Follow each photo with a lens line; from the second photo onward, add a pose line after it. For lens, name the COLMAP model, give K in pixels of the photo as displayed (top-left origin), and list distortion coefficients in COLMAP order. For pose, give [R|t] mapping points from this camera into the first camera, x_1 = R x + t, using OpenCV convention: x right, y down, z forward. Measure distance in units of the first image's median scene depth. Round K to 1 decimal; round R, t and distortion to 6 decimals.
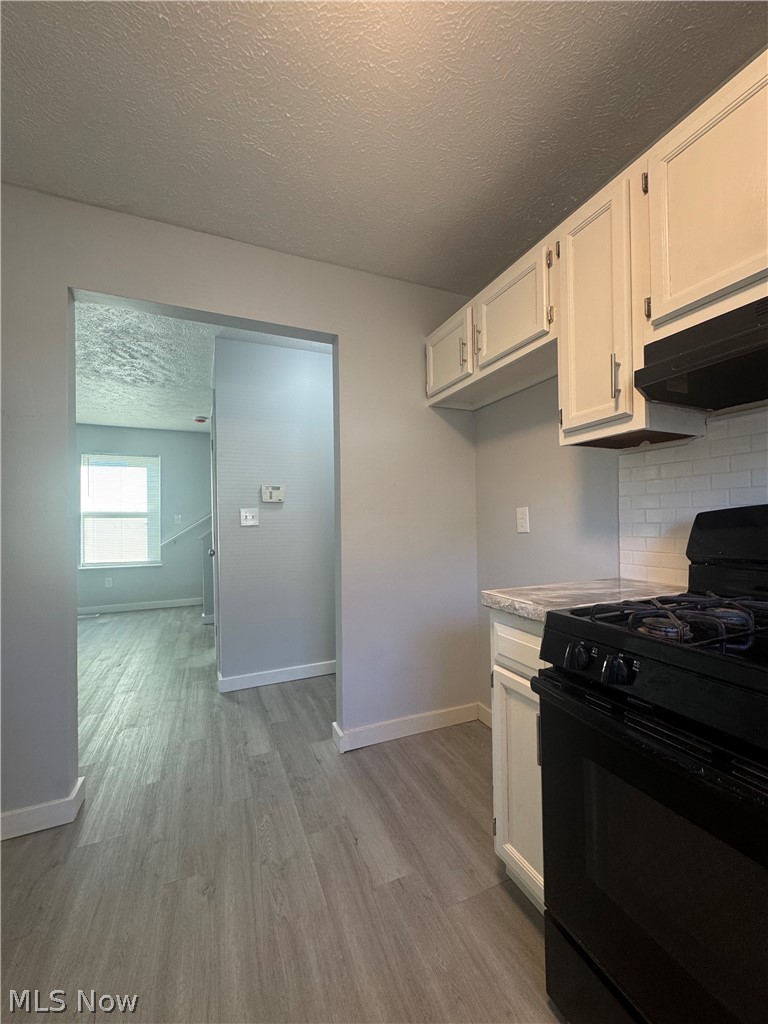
lens RADIAL K [[409.7, 0, 386.3], [0, 409.7, 515.6], [0, 0, 1]] dist [0.000737, 0.000188]
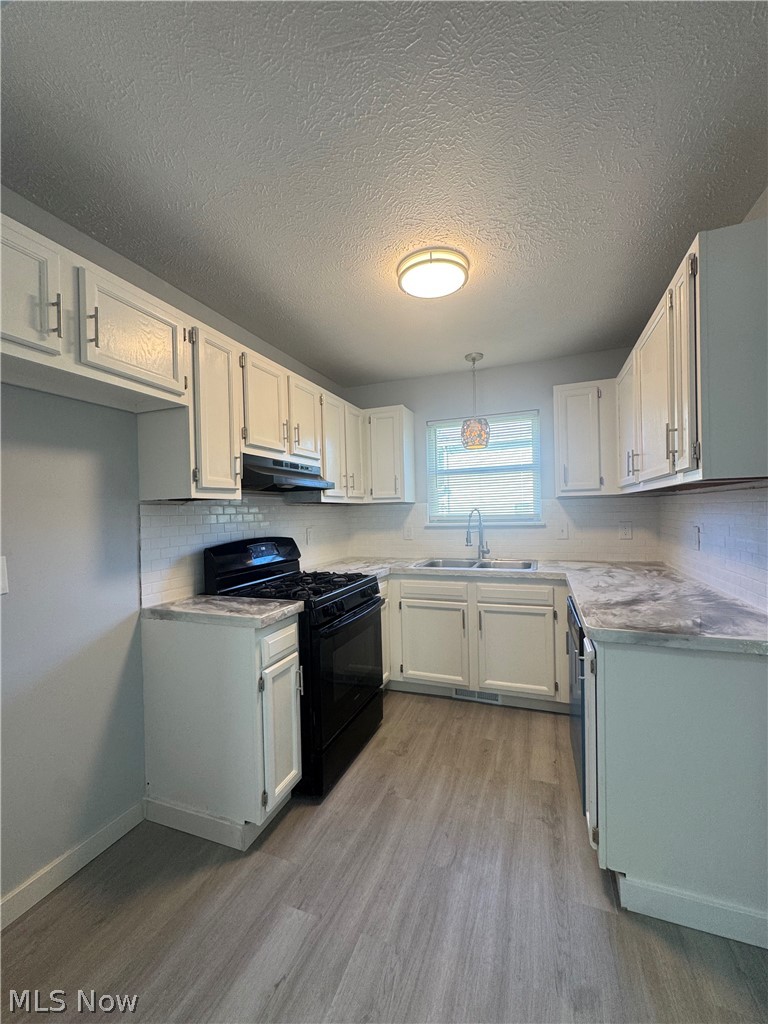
lens RADIAL K [[409.7, 0, 386.3], [0, 409.7, 515.6], [0, 0, 1]] dist [0.000737, 0.000188]
pose [[-0.714546, 0.025942, 0.699108, -0.955588], [0.025934, 0.999608, -0.010586, -0.104511], [-0.699108, 0.010567, -0.714938, 1.701560]]
